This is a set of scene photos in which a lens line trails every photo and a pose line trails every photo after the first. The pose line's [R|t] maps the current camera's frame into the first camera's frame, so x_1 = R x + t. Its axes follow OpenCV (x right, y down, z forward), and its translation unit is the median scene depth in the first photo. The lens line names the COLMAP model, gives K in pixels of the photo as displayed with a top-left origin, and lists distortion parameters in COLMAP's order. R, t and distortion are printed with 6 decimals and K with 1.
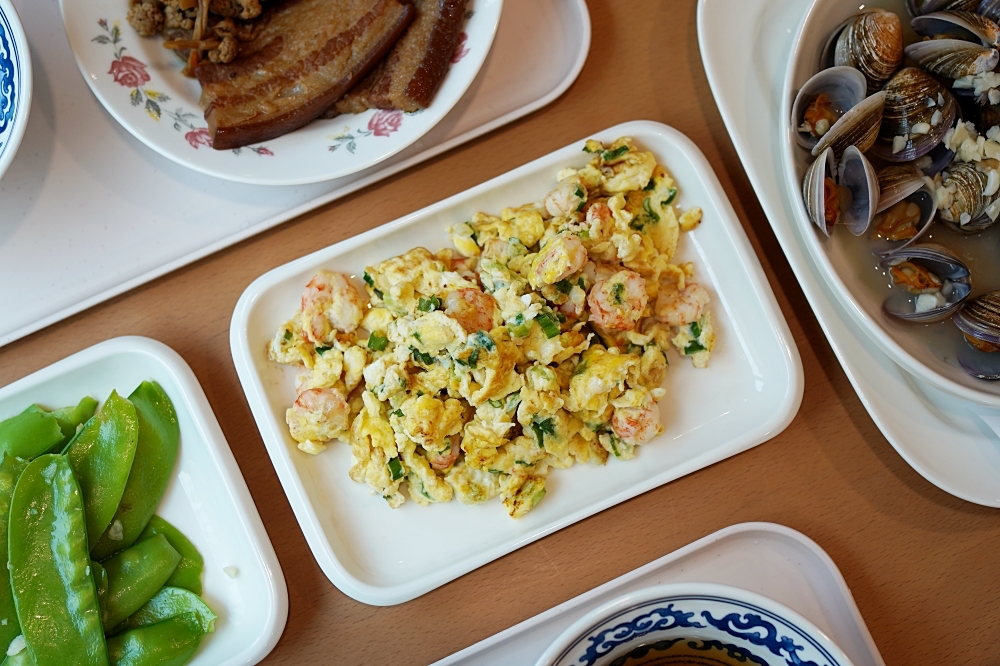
lens RADIAL K [[1546.3, 0, 500.0], [0, 1546.3, 333.0], [0, 0, 1]] dist [-0.026569, 0.061751]
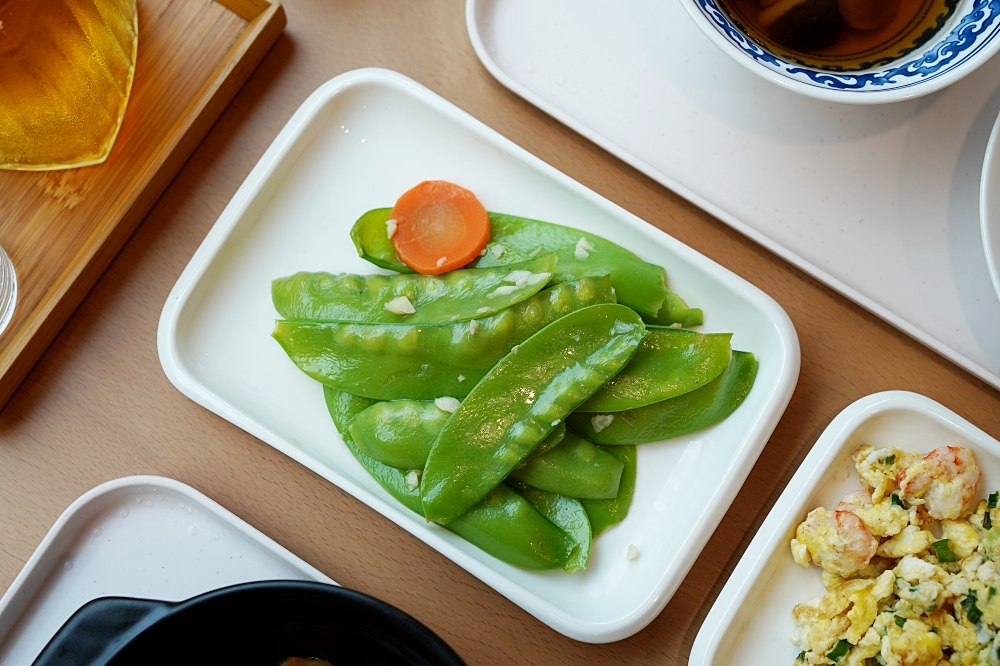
lens RADIAL K [[1546.3, 0, 500.0], [0, 1546.3, 333.0], [0, 0, 1]] dist [-0.026569, 0.061751]
pose [[0.533572, 0.821139, -0.202560, -0.141134], [-0.830066, 0.554351, 0.060717, 0.095137], [0.162147, 0.135741, 0.977386, 0.096966]]
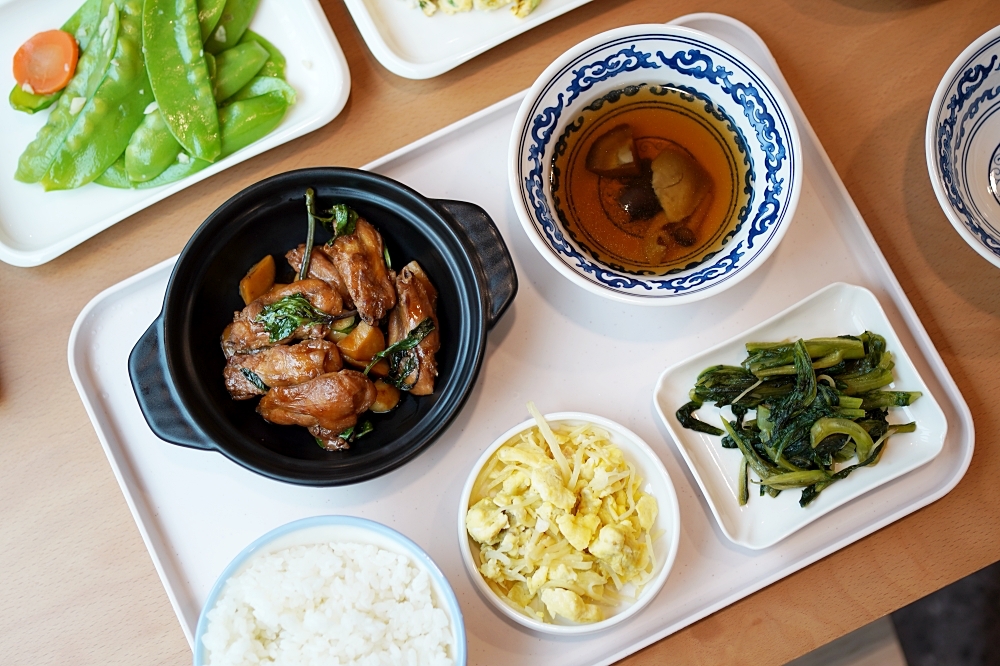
lens RADIAL K [[1546.3, 0, 500.0], [0, 1546.3, 333.0], [0, 0, 1]] dist [-0.026569, 0.061751]
pose [[0.998752, -0.031340, -0.038897, 0.037191], [0.030944, 0.999463, -0.010753, 0.413083], [0.039213, 0.009536, 0.999185, -0.328154]]
